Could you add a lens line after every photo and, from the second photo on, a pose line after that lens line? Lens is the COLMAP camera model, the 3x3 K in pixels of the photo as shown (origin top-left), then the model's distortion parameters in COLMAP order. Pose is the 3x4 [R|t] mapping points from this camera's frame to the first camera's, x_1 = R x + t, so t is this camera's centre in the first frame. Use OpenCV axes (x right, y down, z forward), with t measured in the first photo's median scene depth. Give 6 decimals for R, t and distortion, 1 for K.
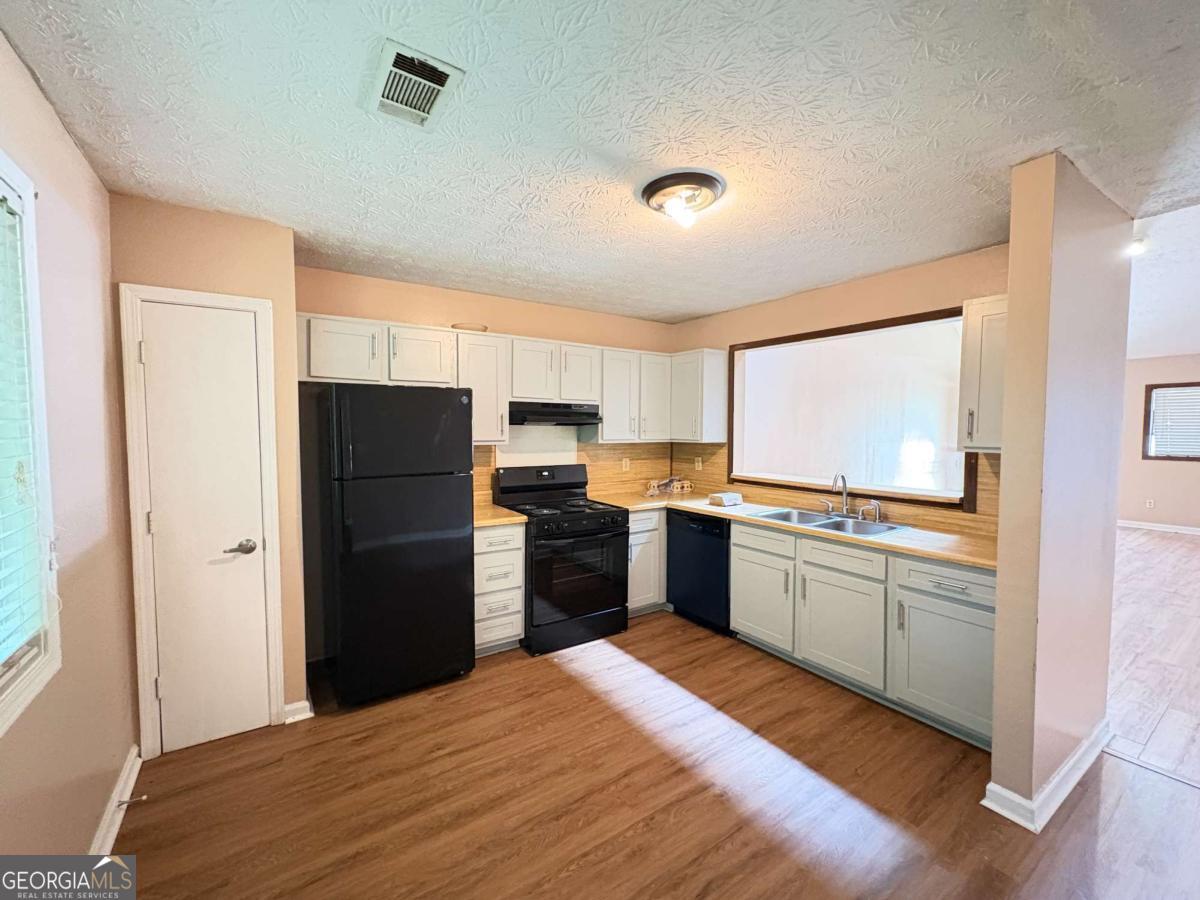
lens RADIAL K [[486.9, 0, 594.9], [0, 486.9, 449.7], [0, 0, 1]] dist [0.003177, -0.000648]
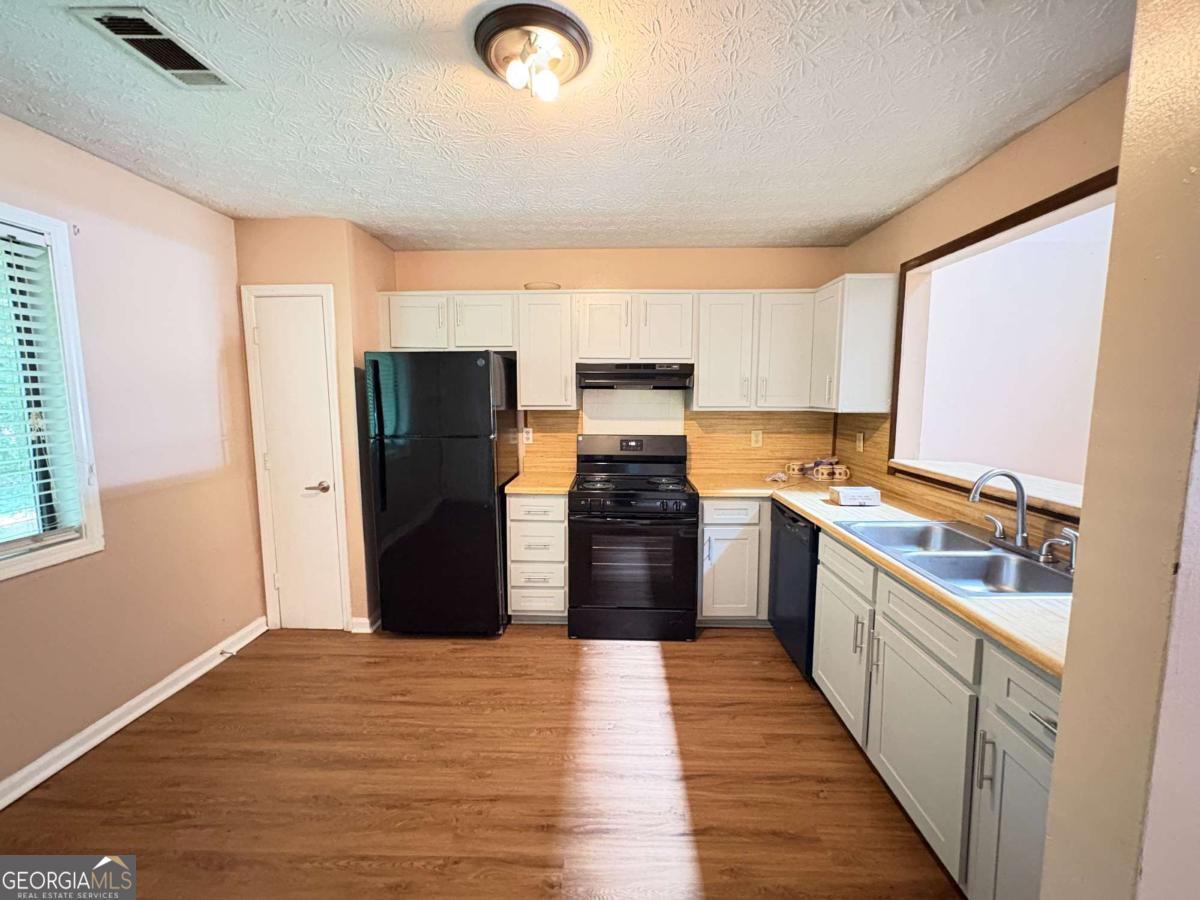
lens RADIAL K [[486.9, 0, 601.9], [0, 486.9, 448.7], [0, 0, 1]] dist [0.003177, -0.000648]
pose [[0.817643, 0.060307, -0.572558, 0.445858], [-0.024520, 0.997244, 0.070023, -0.003682], [0.575203, -0.043214, 0.816868, 0.295997]]
